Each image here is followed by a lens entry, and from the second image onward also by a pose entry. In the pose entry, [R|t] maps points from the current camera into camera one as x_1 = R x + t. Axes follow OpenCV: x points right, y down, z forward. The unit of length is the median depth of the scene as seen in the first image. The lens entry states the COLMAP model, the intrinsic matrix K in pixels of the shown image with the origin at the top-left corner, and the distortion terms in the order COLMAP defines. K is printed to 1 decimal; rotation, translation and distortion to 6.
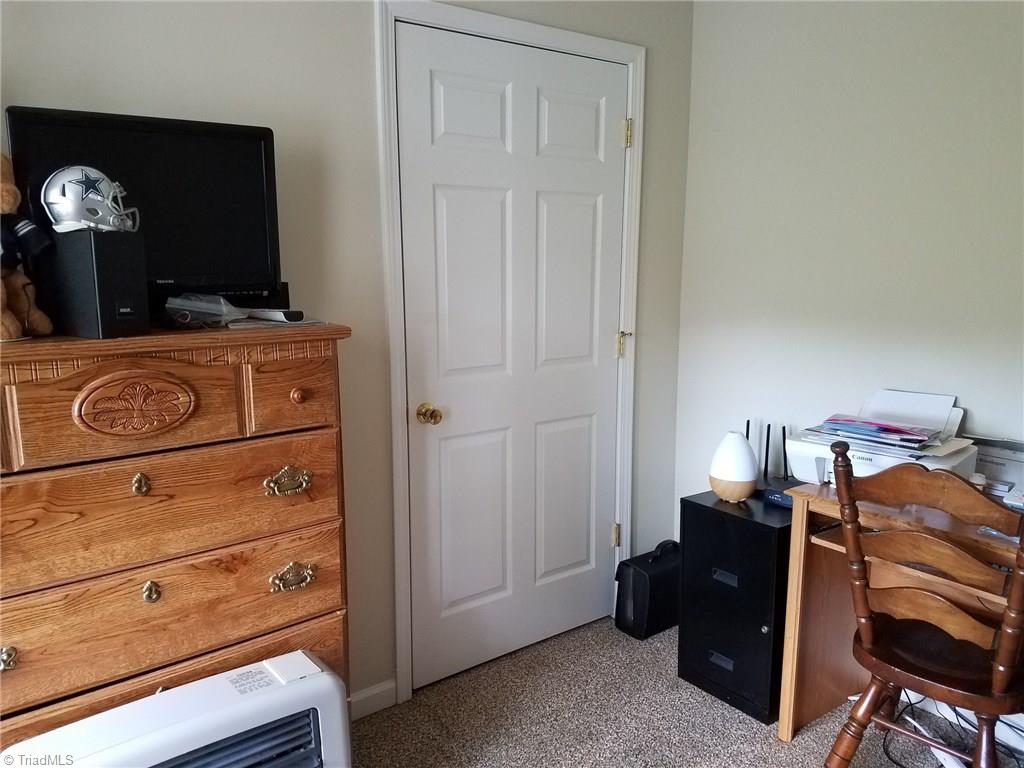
lens RADIAL K [[773.6, 0, 524.1], [0, 773.6, 393.0], [0, 0, 1]] dist [0.182378, -0.349705]
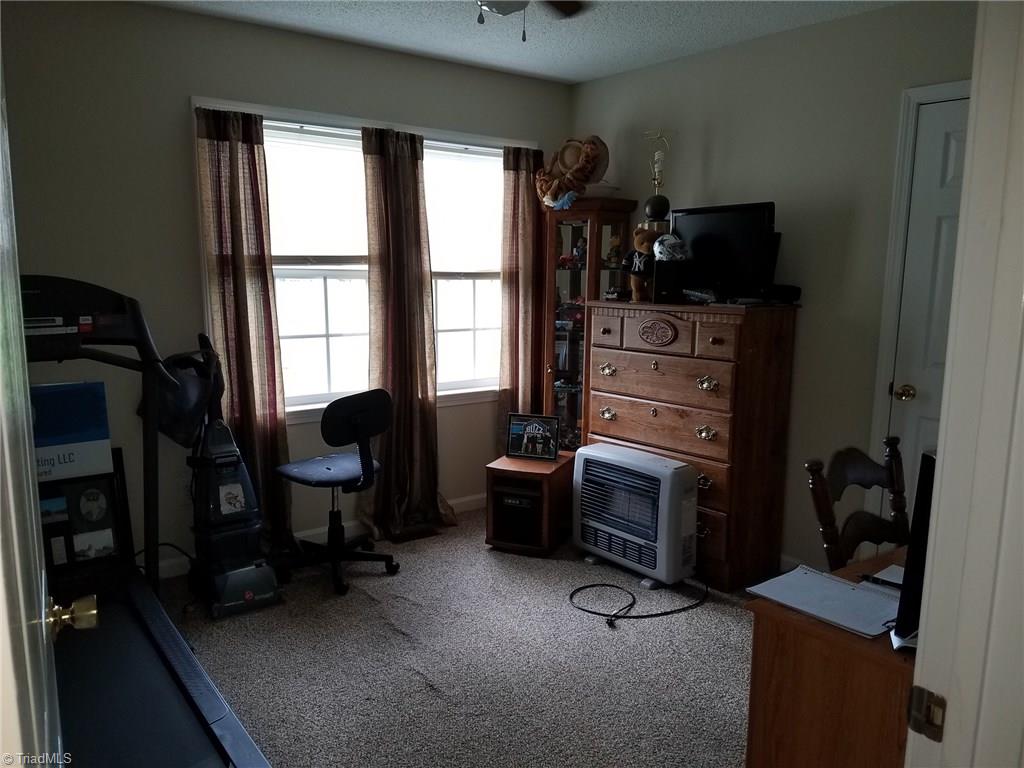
lens RADIAL K [[773.6, 0, 524.1], [0, 773.6, 393.0], [0, 0, 1]] dist [0.182378, -0.349705]
pose [[0.005816, 0.152967, -0.988214, 1.764234], [-0.187671, 0.970838, 0.149173, -0.076828], [0.982215, 0.184592, 0.034354, 0.505132]]
